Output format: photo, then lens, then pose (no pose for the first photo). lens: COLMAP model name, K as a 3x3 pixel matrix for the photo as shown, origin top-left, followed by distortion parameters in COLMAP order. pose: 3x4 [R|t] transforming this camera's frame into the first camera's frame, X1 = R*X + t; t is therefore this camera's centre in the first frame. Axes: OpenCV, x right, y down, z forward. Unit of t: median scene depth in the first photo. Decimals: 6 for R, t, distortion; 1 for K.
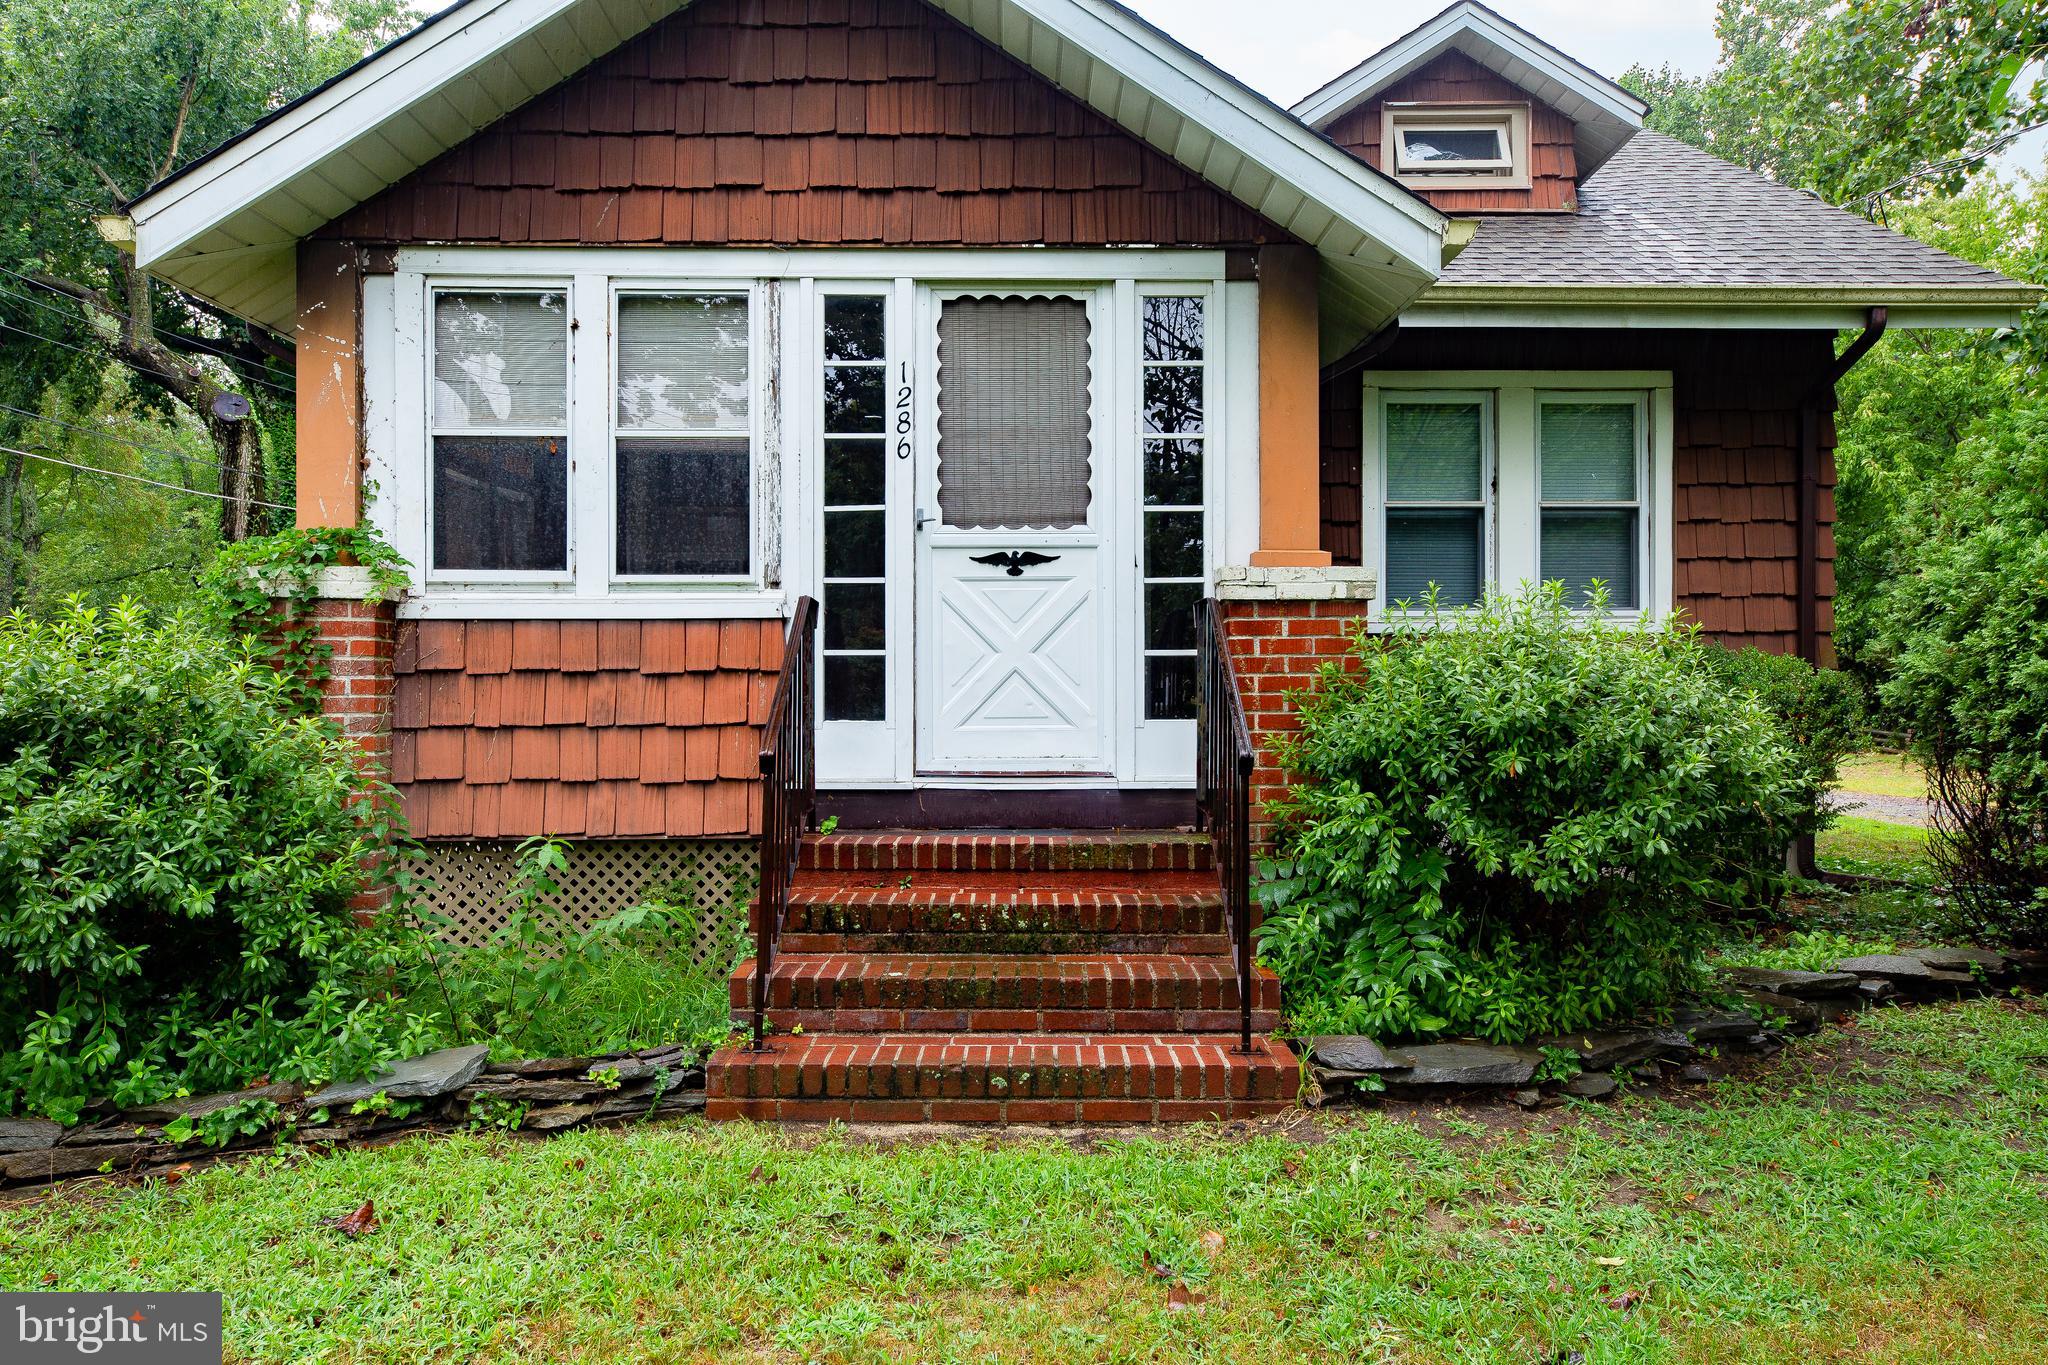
lens RADIAL K [[1312.6, 0, 1028.3], [0, 1312.6, 691.3], [0, 0, 1]] dist [0.002270, 0.023233]
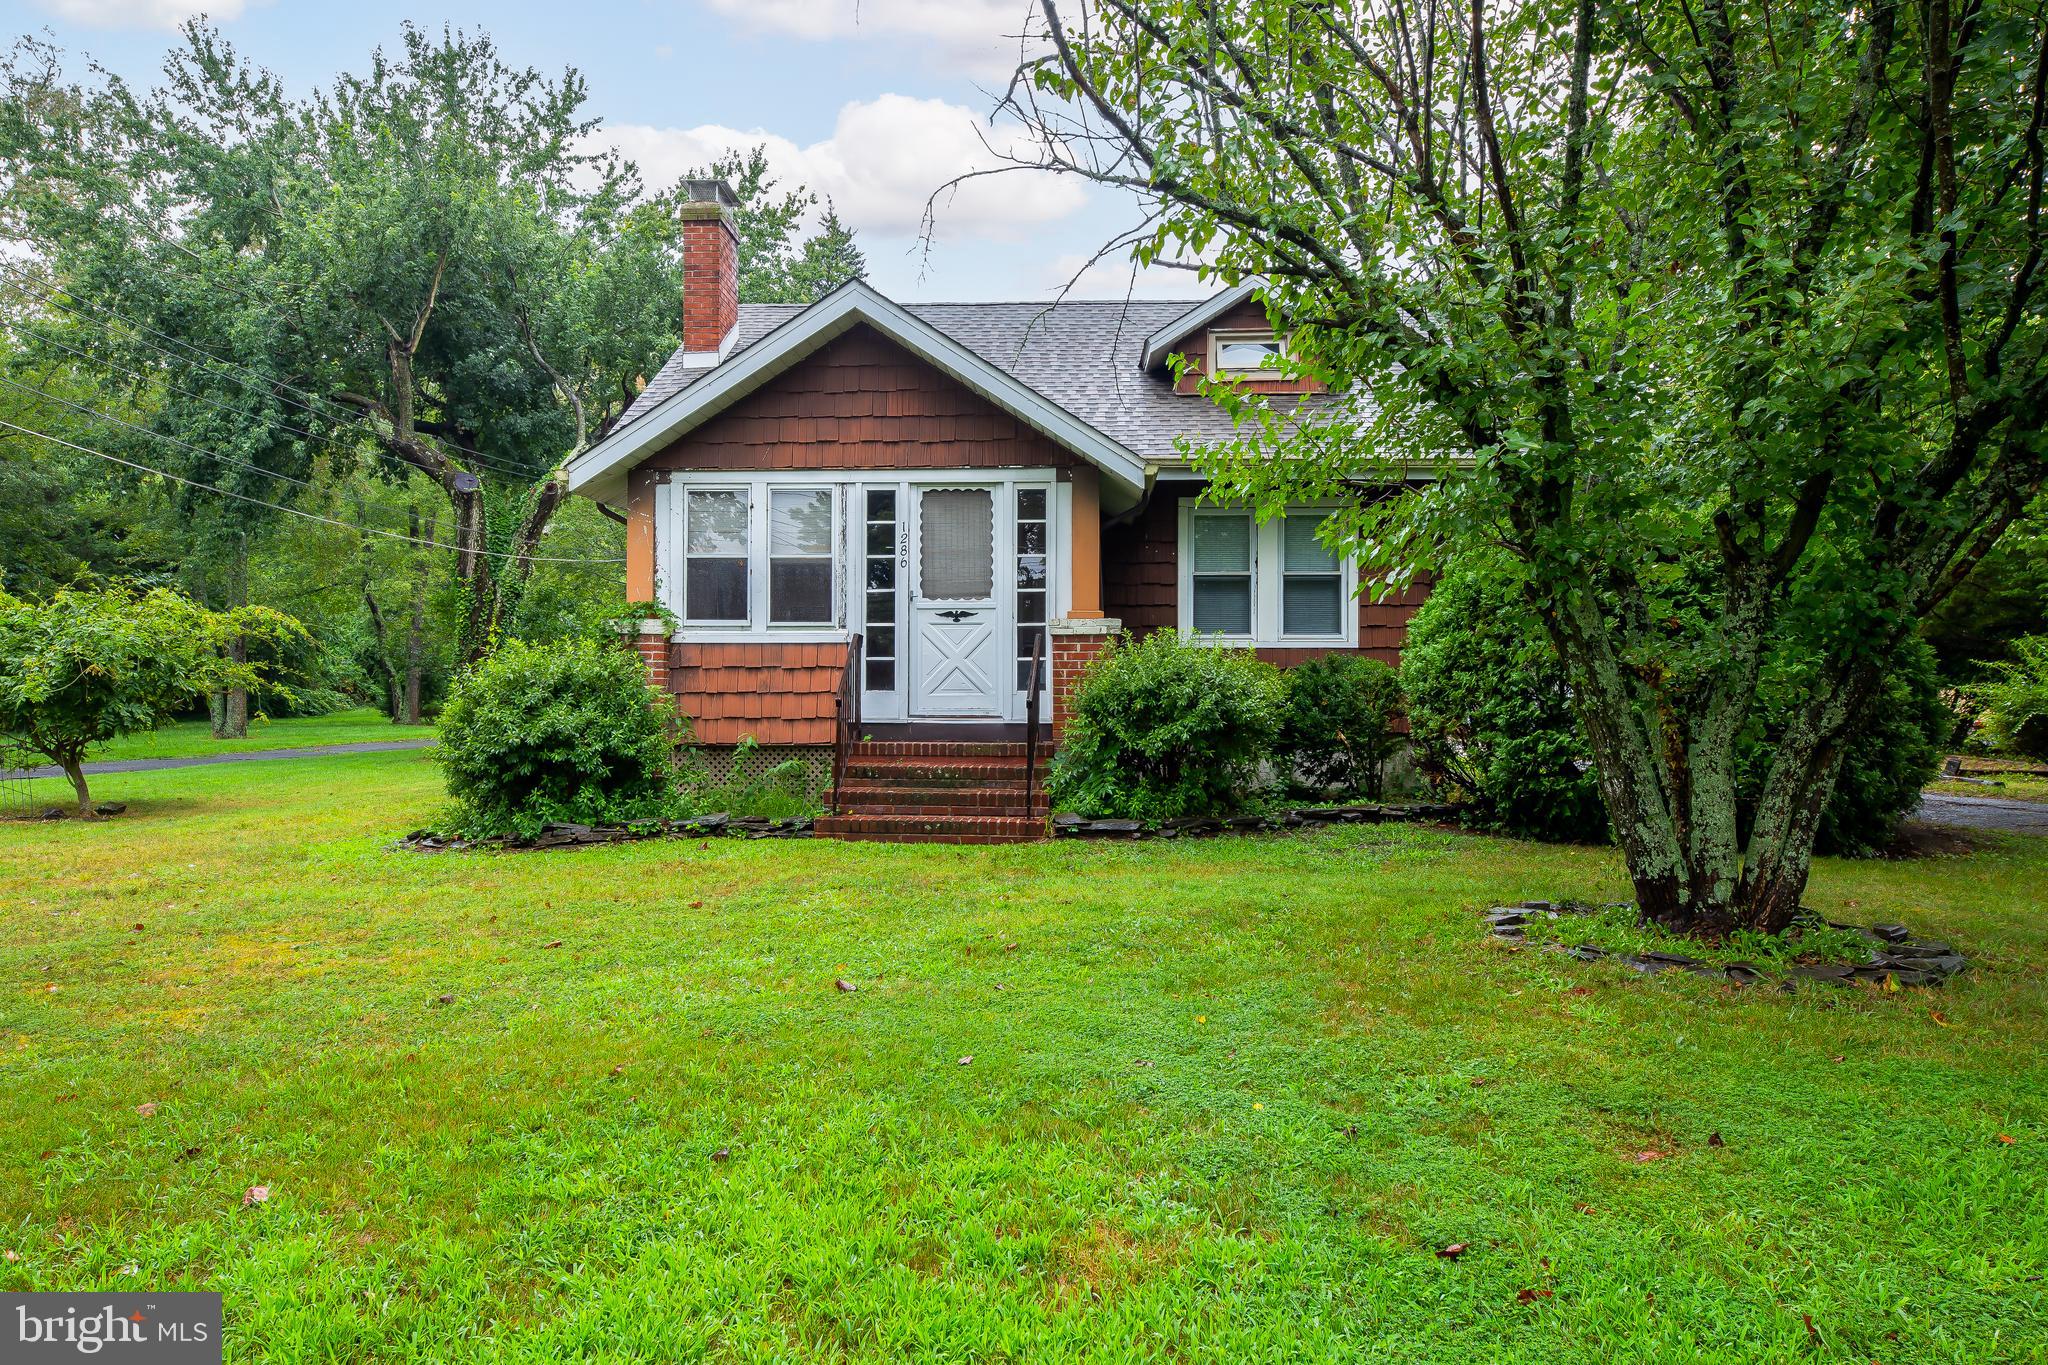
lens RADIAL K [[1312.6, 0, 1028.3], [0, 1312.6, 691.3], [0, 0, 1]] dist [0.002270, 0.023233]
pose [[0.998272, 0.003172, -0.058668, 0.234909], [-0.003396, 0.999987, -0.003717, 0.030770], [0.058656, 0.003909, 0.998271, -1.122951]]
